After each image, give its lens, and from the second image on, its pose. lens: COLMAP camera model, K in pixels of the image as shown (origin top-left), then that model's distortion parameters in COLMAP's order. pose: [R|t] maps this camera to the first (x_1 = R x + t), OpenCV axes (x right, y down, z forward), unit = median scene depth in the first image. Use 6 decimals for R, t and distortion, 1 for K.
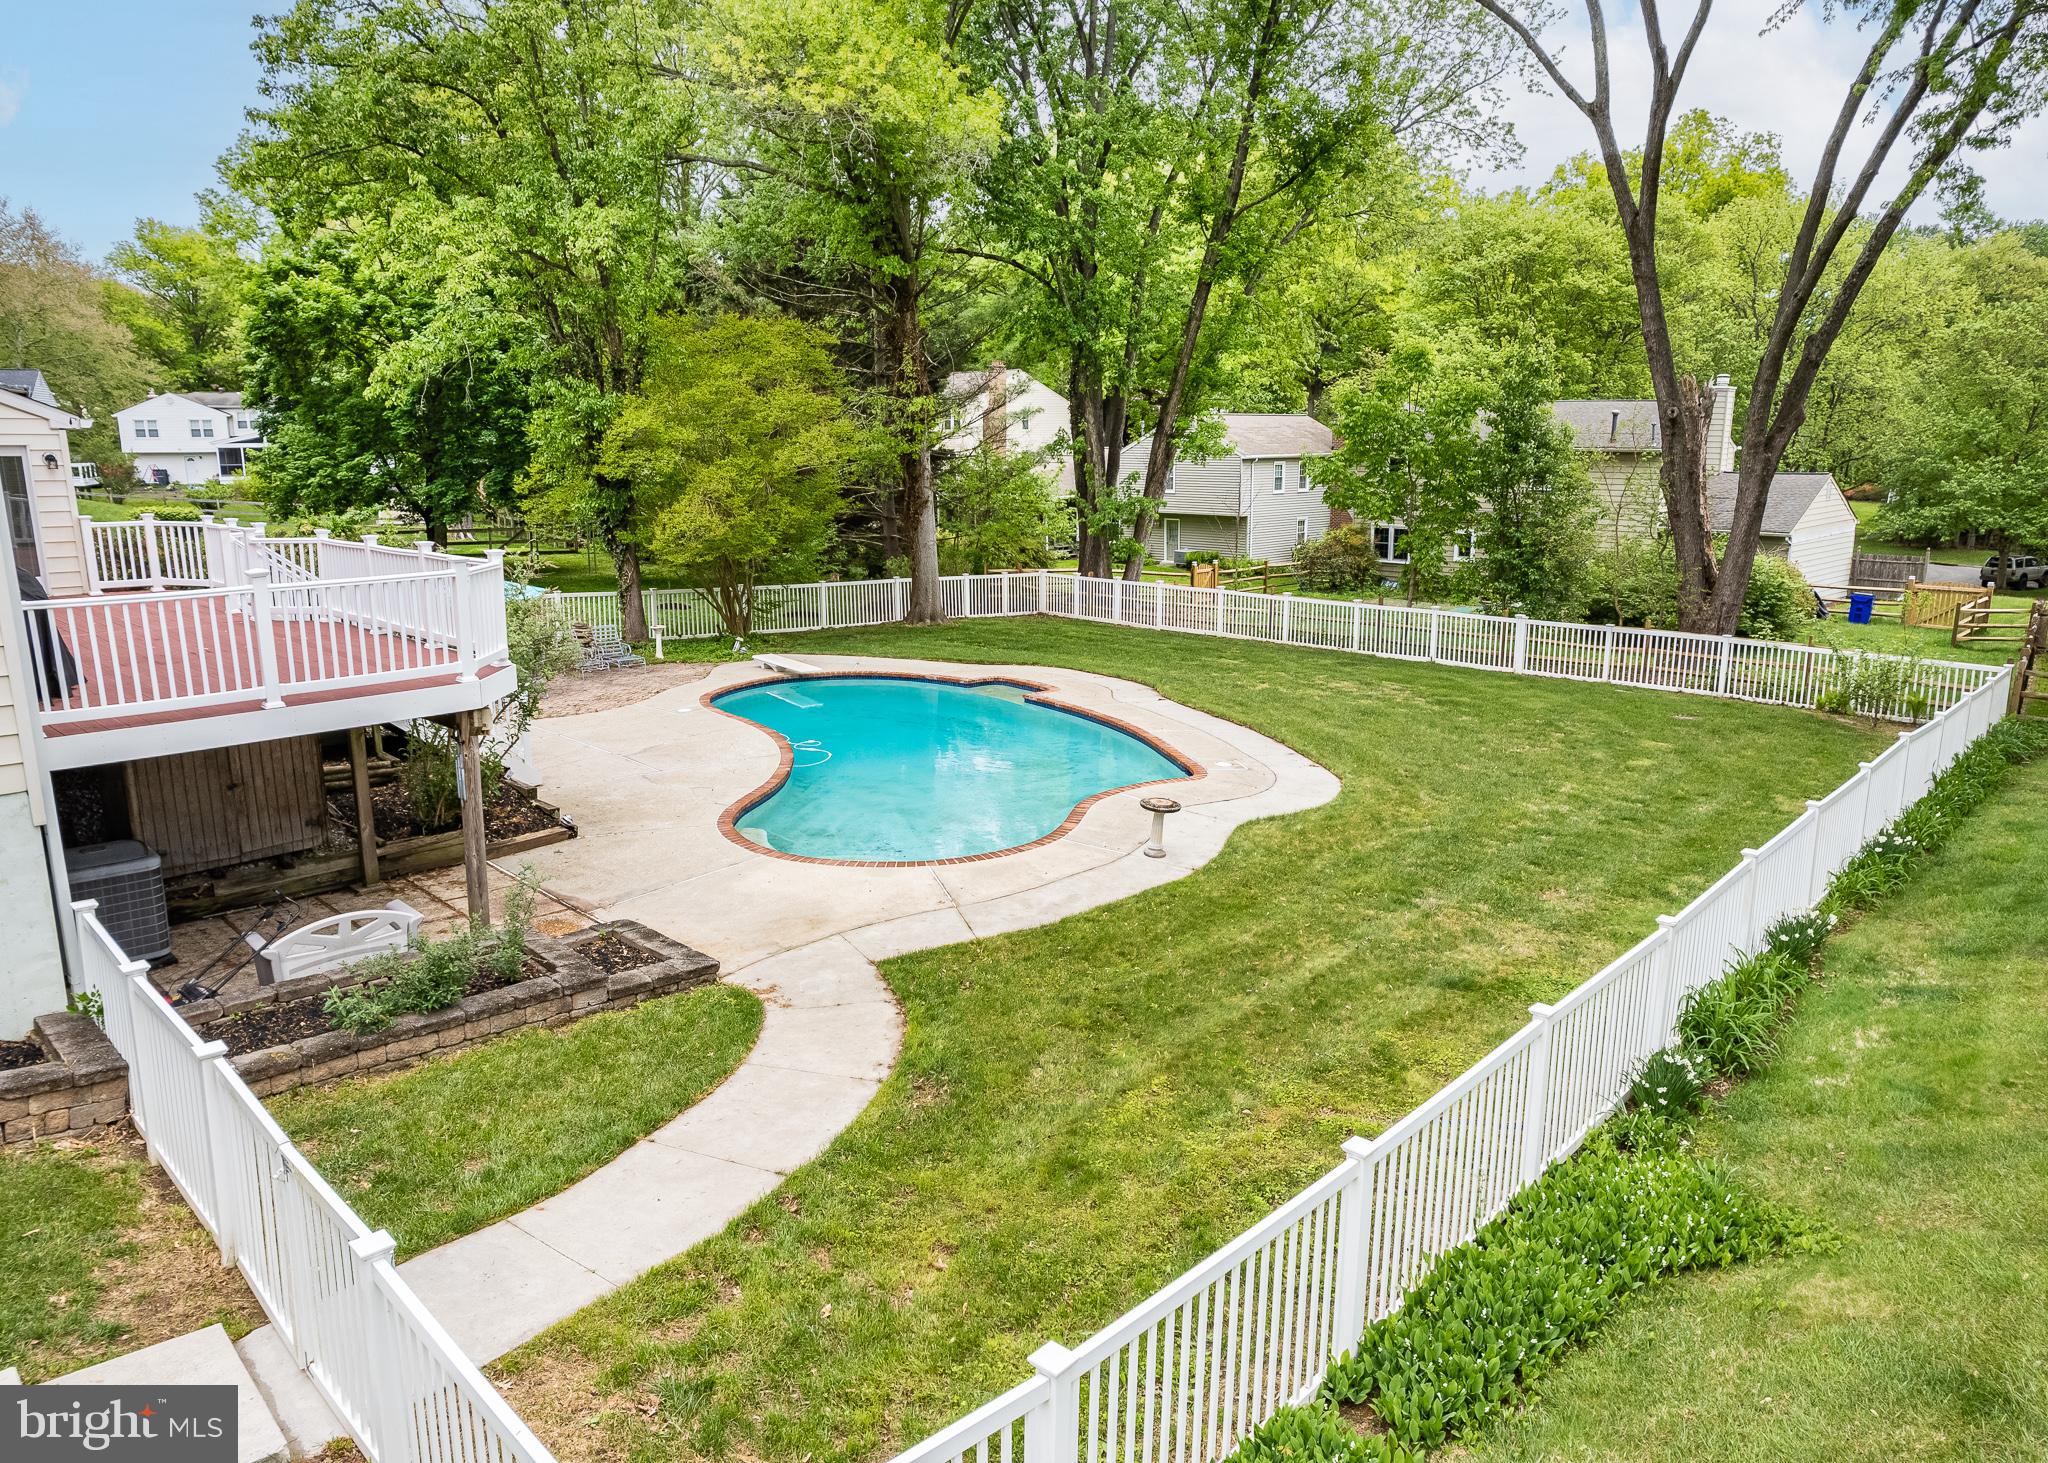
lens RADIAL K [[1427.2, 0, 1039.2], [0, 1427.2, 740.6], [0, 0, 1]] dist [-0.072502, 0.074409]
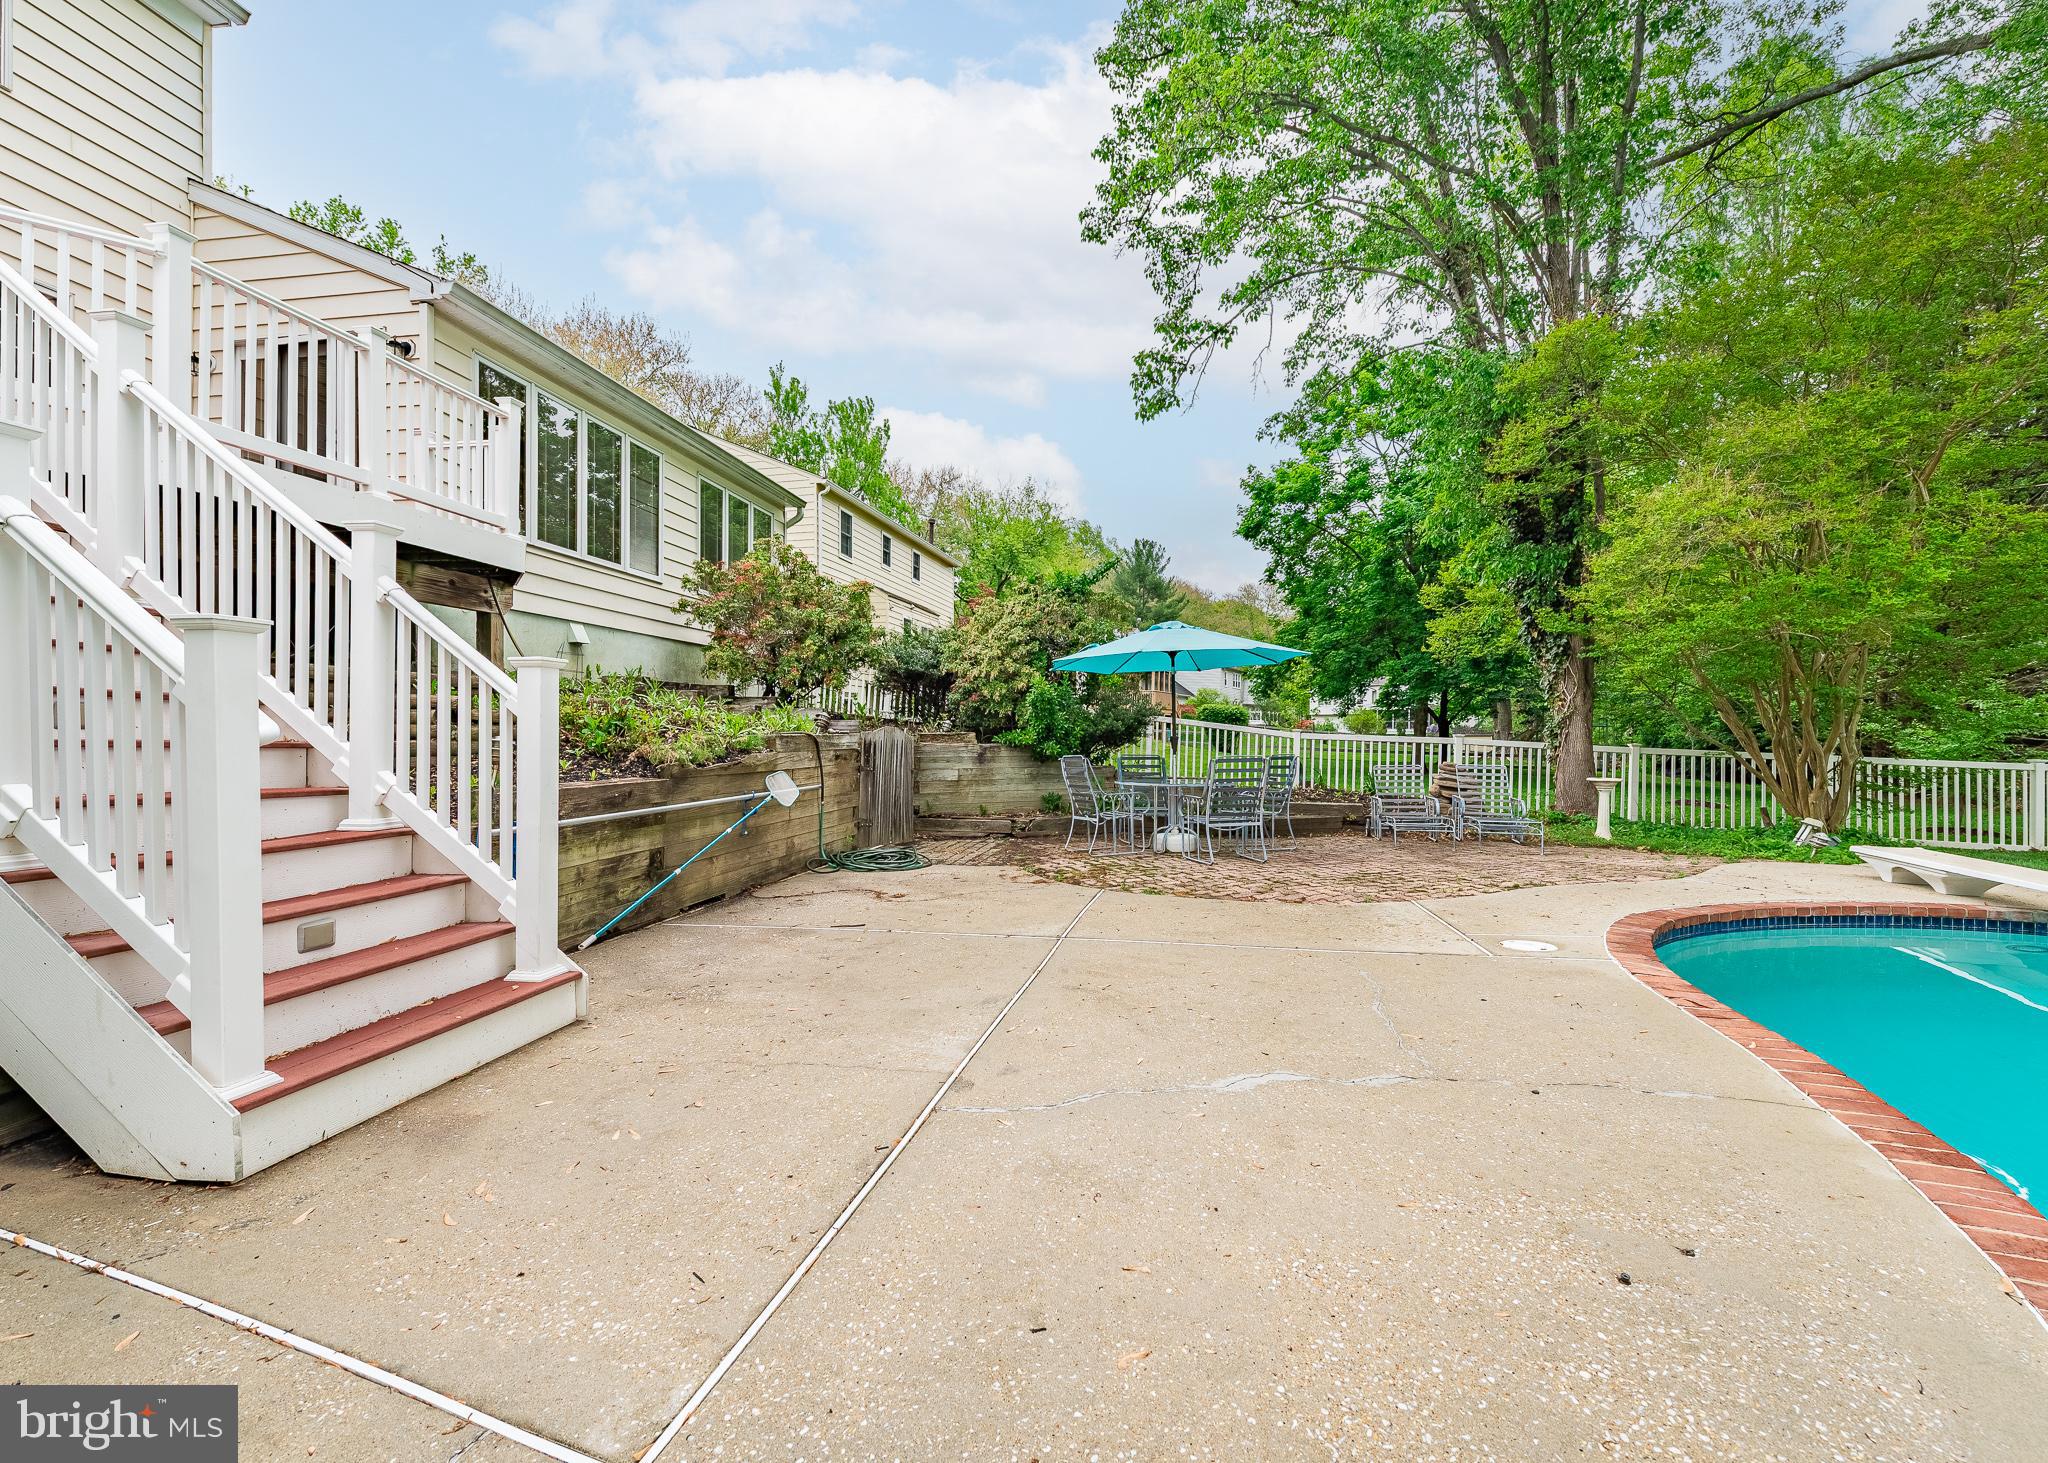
lens RADIAL K [[855.0, 0, 1016.1], [0, 855.0, 729.1], [0, 0, 1]] dist [0.001897, -0.000292]
pose [[0.565559, -0.000372, -0.824707, -0.135270], [-0.185123, 0.974423, -0.127391, -0.018619], [0.803662, 0.224719, 0.551026, 0.669130]]
